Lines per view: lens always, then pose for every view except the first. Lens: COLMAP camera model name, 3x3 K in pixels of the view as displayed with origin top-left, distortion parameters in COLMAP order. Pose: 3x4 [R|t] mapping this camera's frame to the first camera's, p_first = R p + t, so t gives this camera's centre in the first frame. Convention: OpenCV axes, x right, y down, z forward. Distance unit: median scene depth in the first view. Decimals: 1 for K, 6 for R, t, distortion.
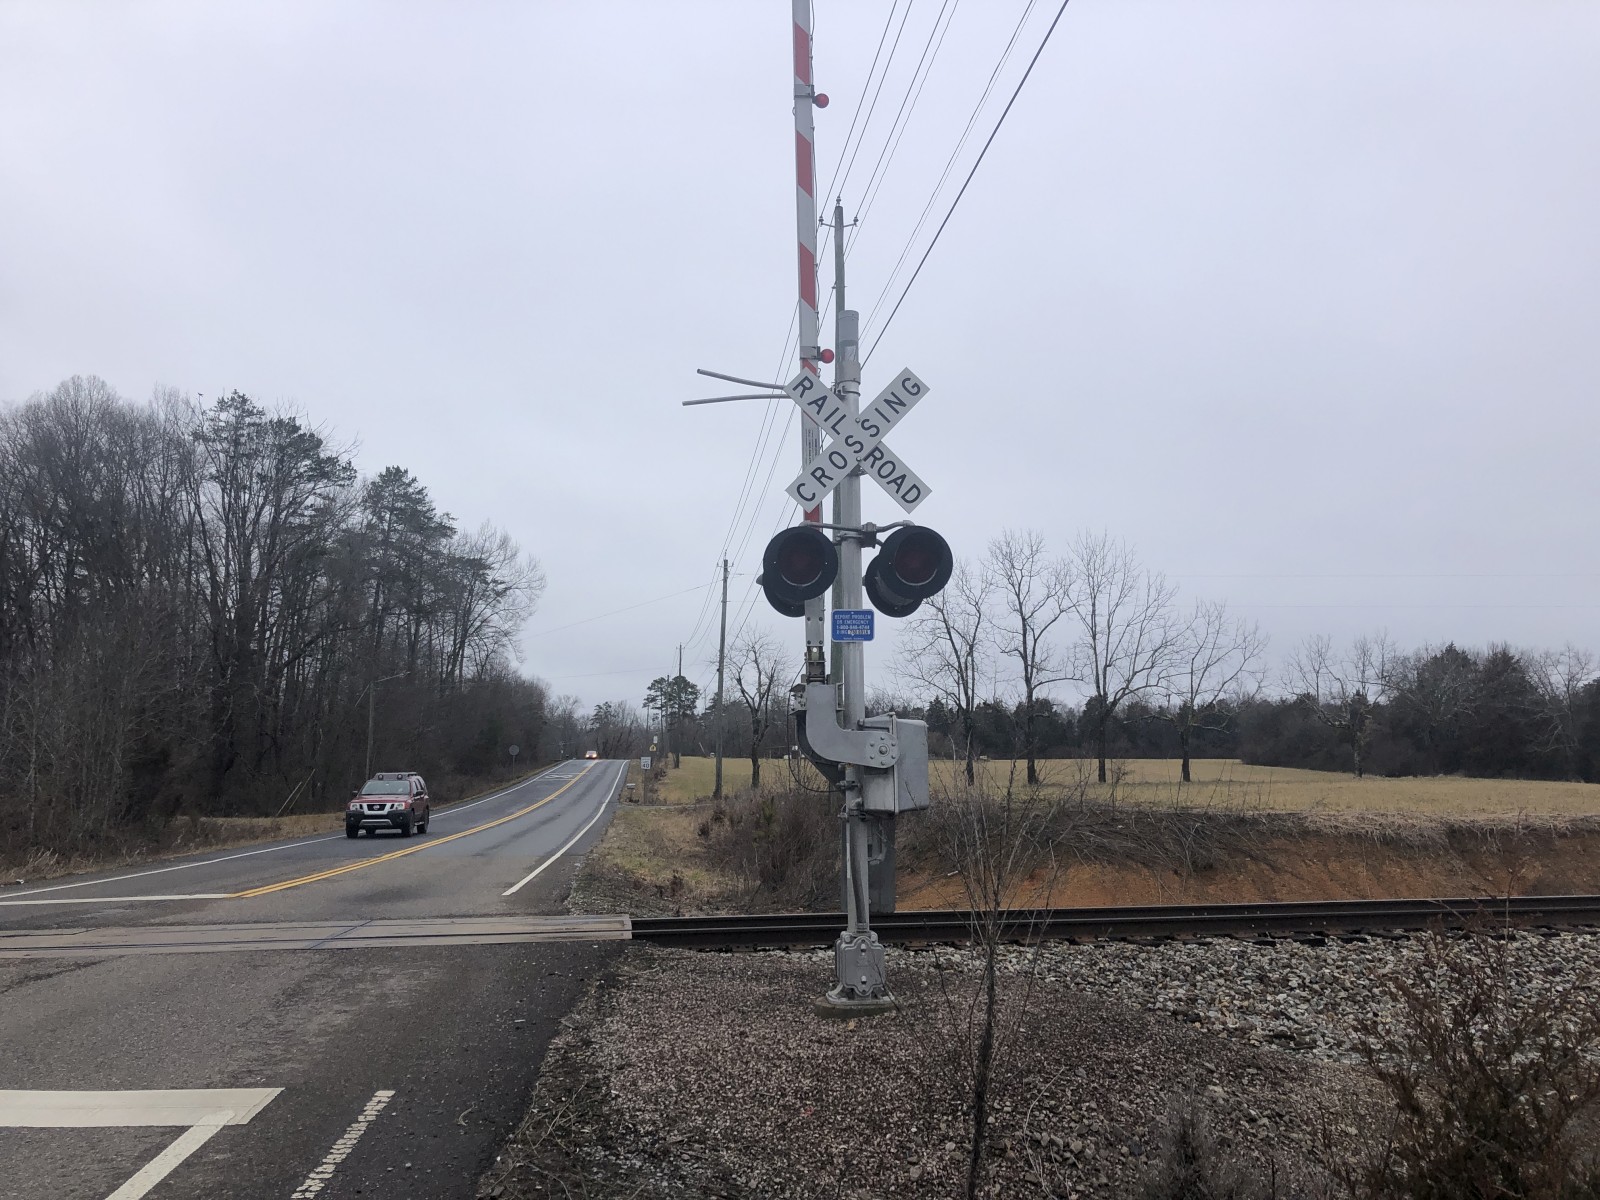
lens RADIAL K [[1351.6, 0, 832.4], [0, 1351.6, 555.2], [0, 0, 1]] dist [0.051371, -0.063853]
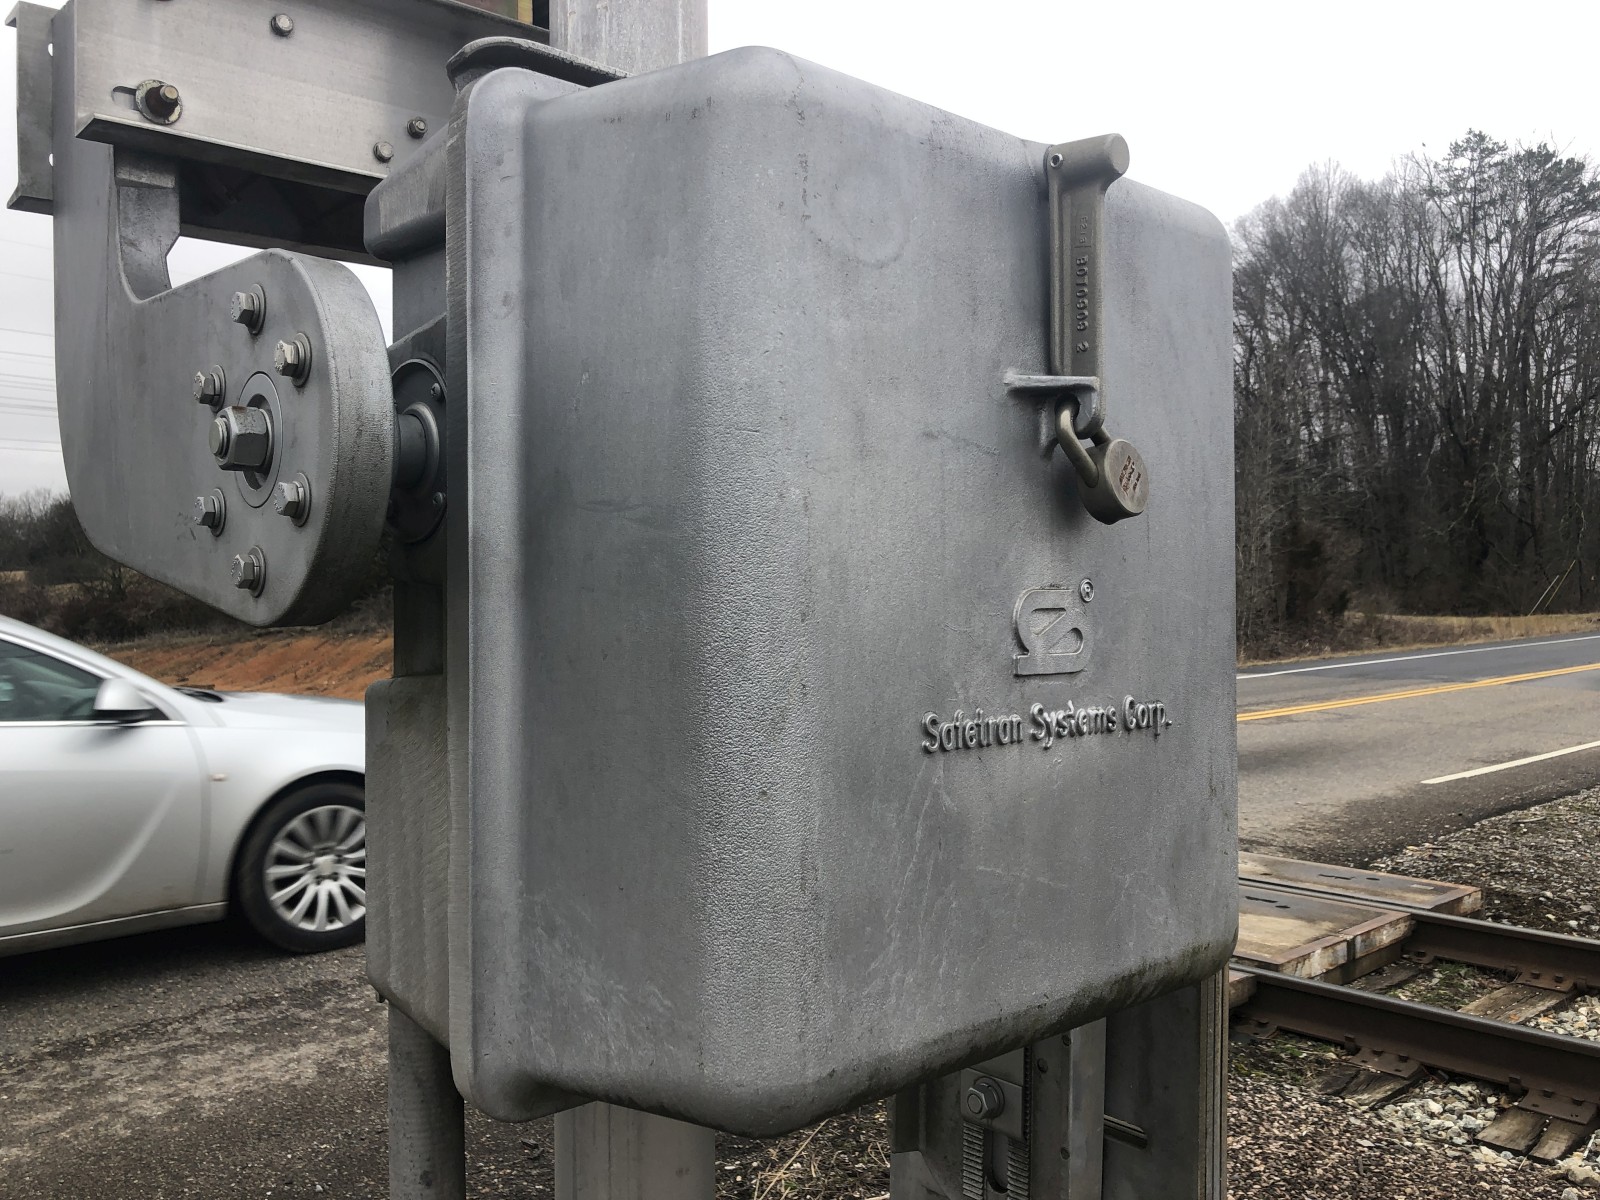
lens RADIAL K [[1351.6, 0, 789.2], [0, 1351.6, 614.0], [0, 0, 1]] dist [0.051371, -0.063853]
pose [[0.583348, 0.007071, -0.812192, 0.031700], [0.148837, 0.982099, 0.115451, 0.033184], [0.798469, -0.188232, 0.571853, 0.198210]]
